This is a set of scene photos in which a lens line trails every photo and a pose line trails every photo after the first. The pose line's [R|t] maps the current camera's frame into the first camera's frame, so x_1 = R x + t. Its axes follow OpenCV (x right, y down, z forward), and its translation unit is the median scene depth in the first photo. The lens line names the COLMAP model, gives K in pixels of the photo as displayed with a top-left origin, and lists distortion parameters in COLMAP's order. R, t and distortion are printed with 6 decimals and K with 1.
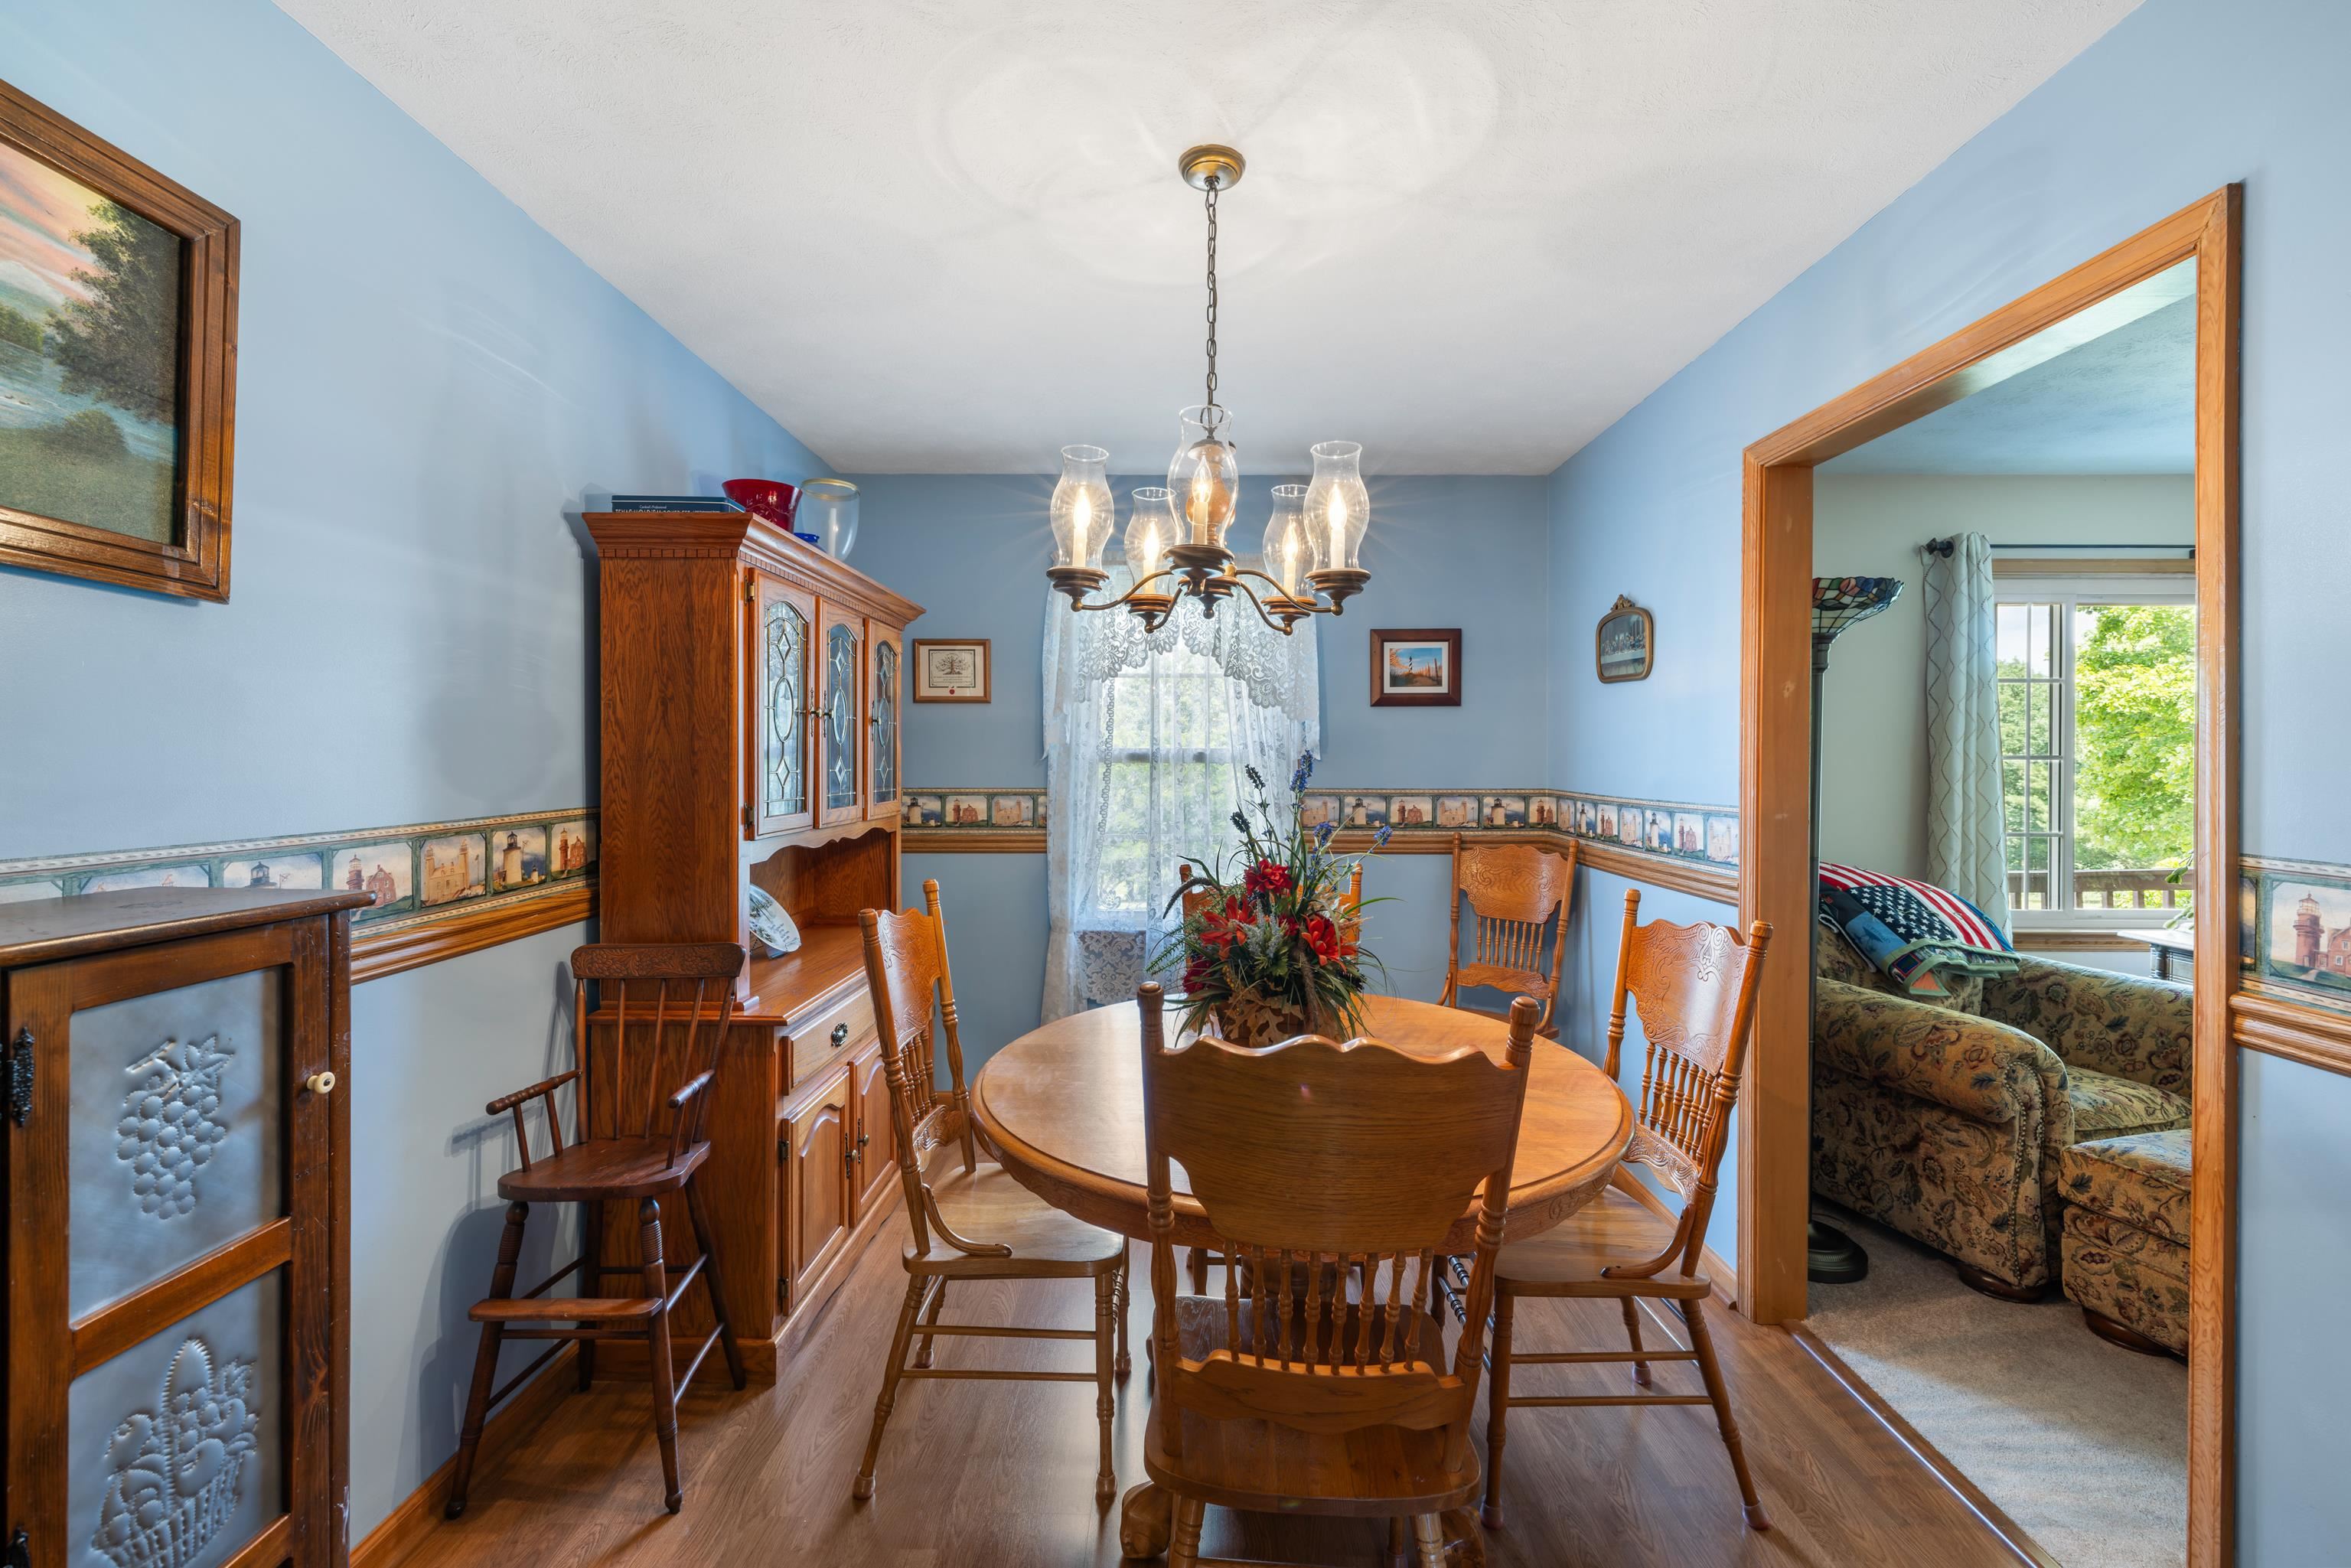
lens RADIAL K [[990.1, 0, 1175.5], [0, 990.1, 784.0], [0, 0, 1]] dist [-0.000225, -0.000104]
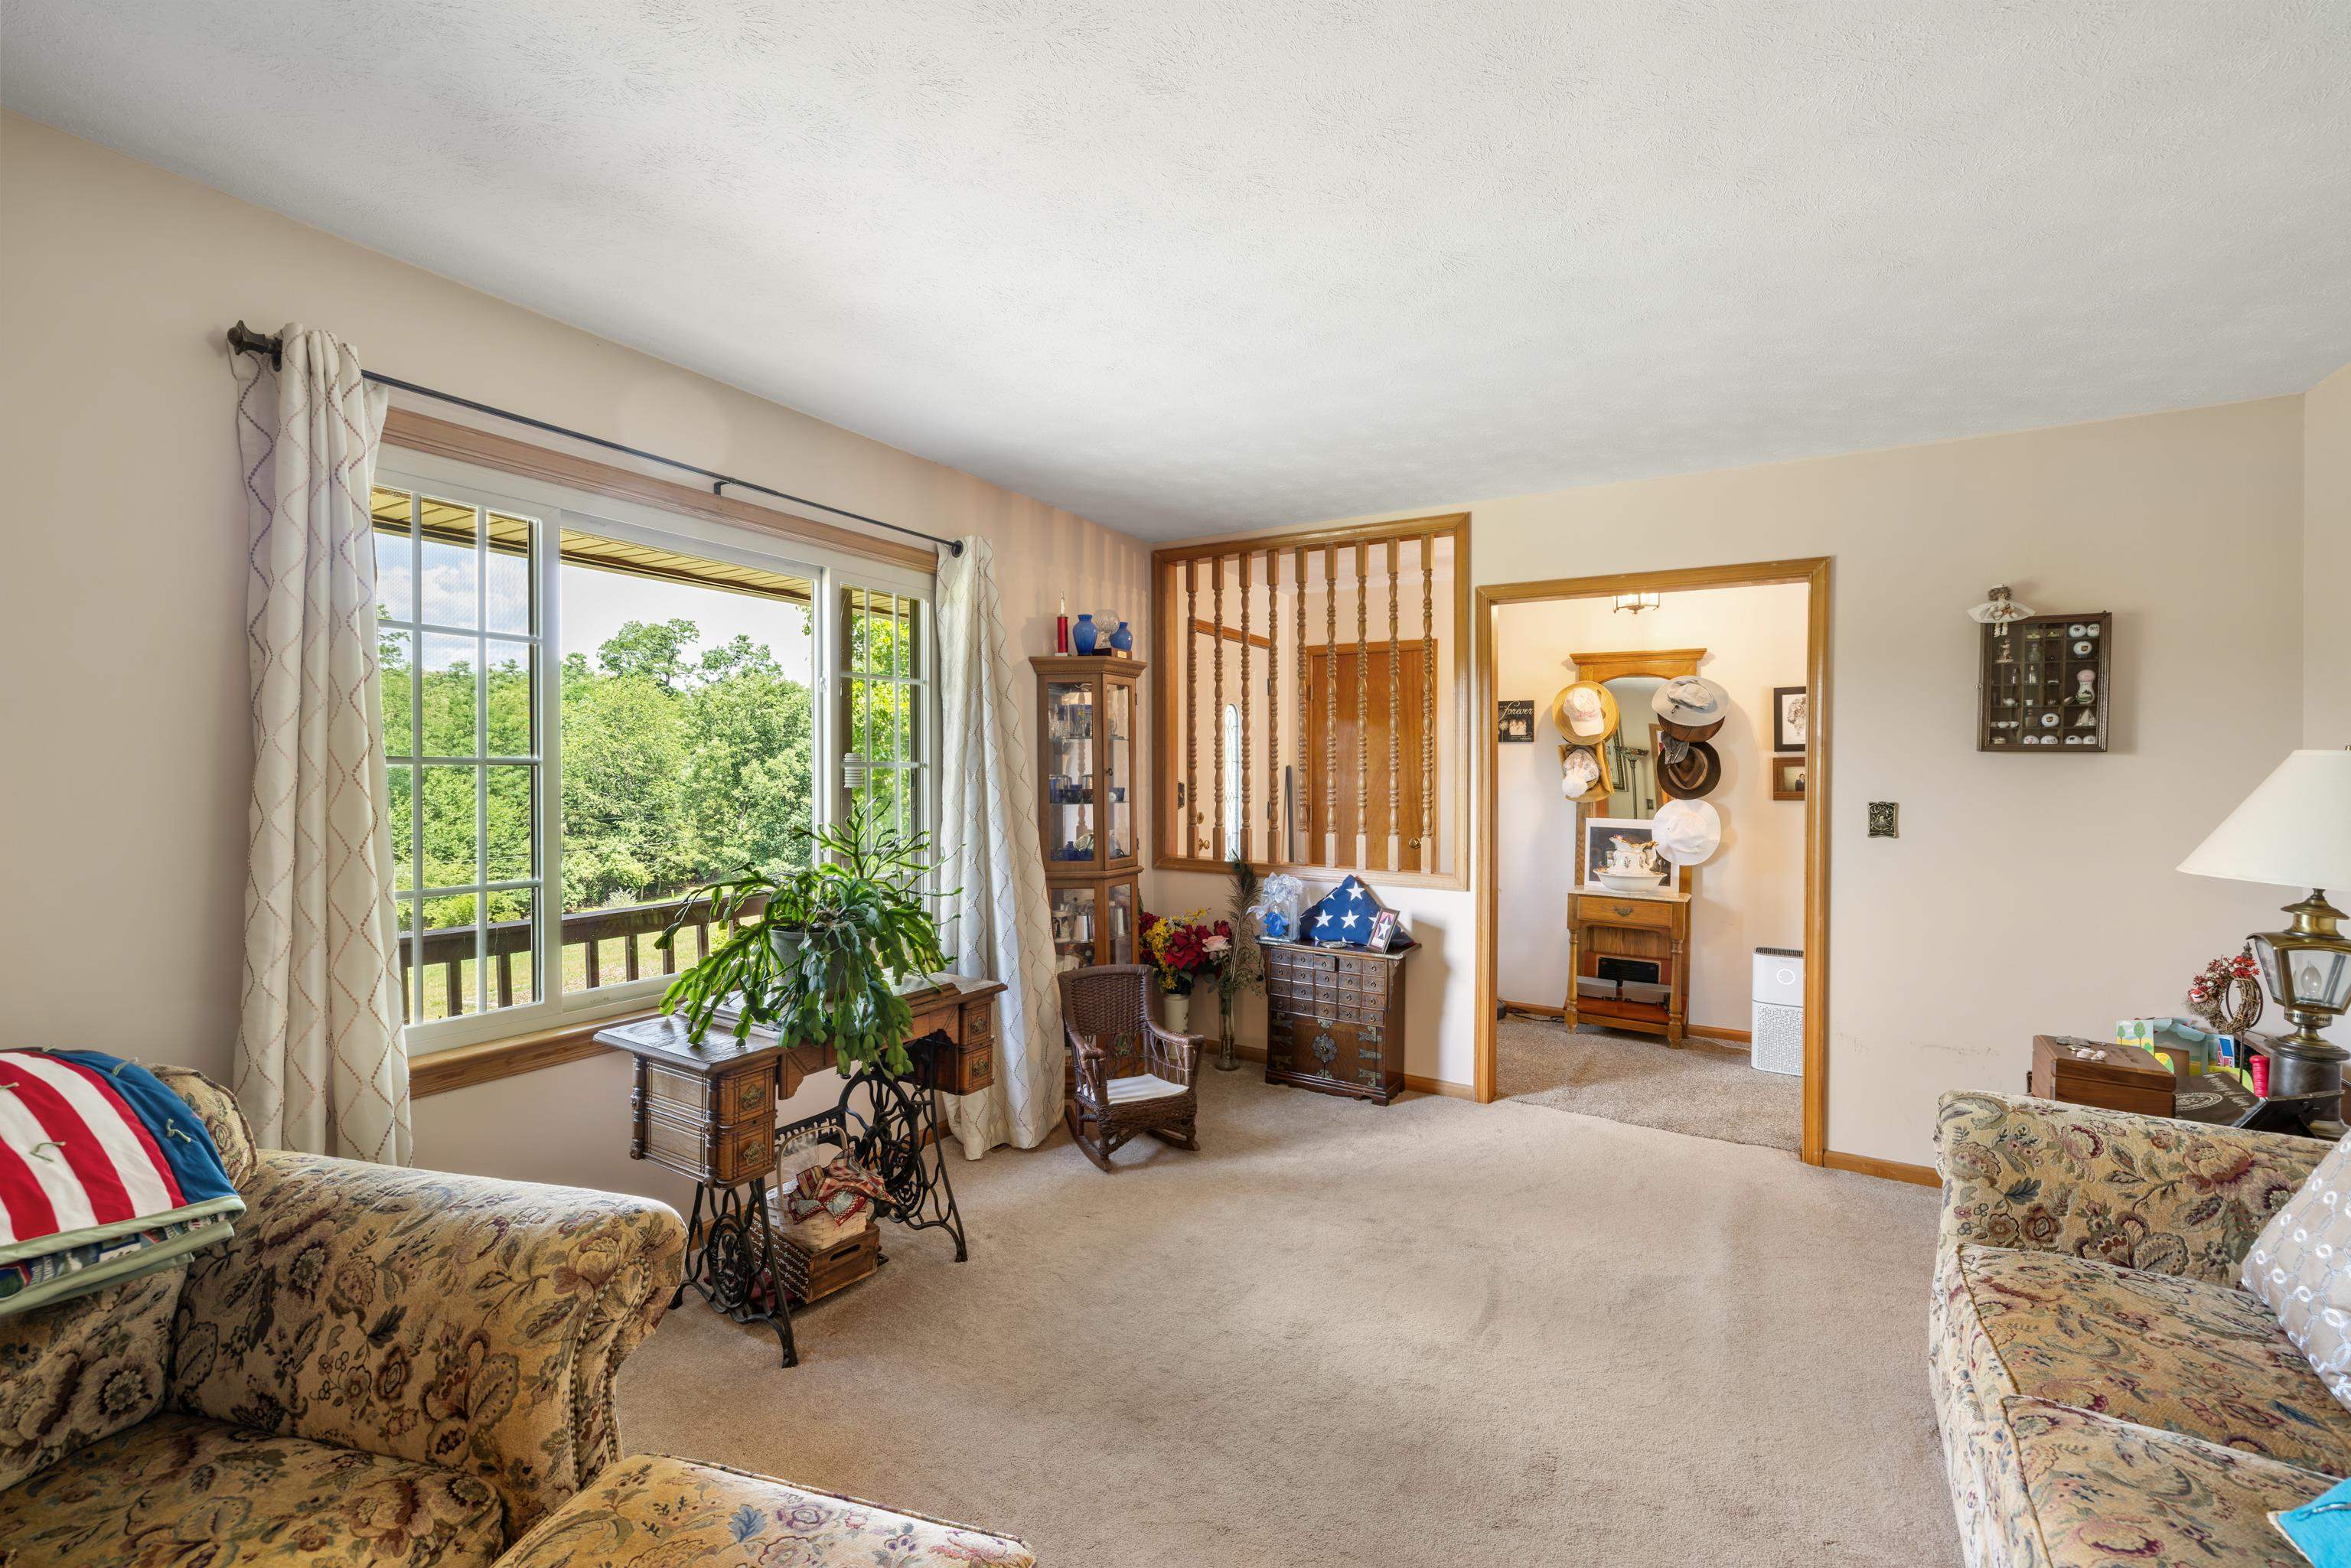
lens RADIAL K [[995.6, 0, 1175.5], [0, 995.6, 784.0], [0, 0, 1]] dist [0.000007, -0.000003]
pose [[0.511462, -0.004558, 0.859294, 0.695110], [0.010543, 0.999944, -0.000971, -0.010583], [-0.859241, 0.009556, 0.511481, 0.408900]]
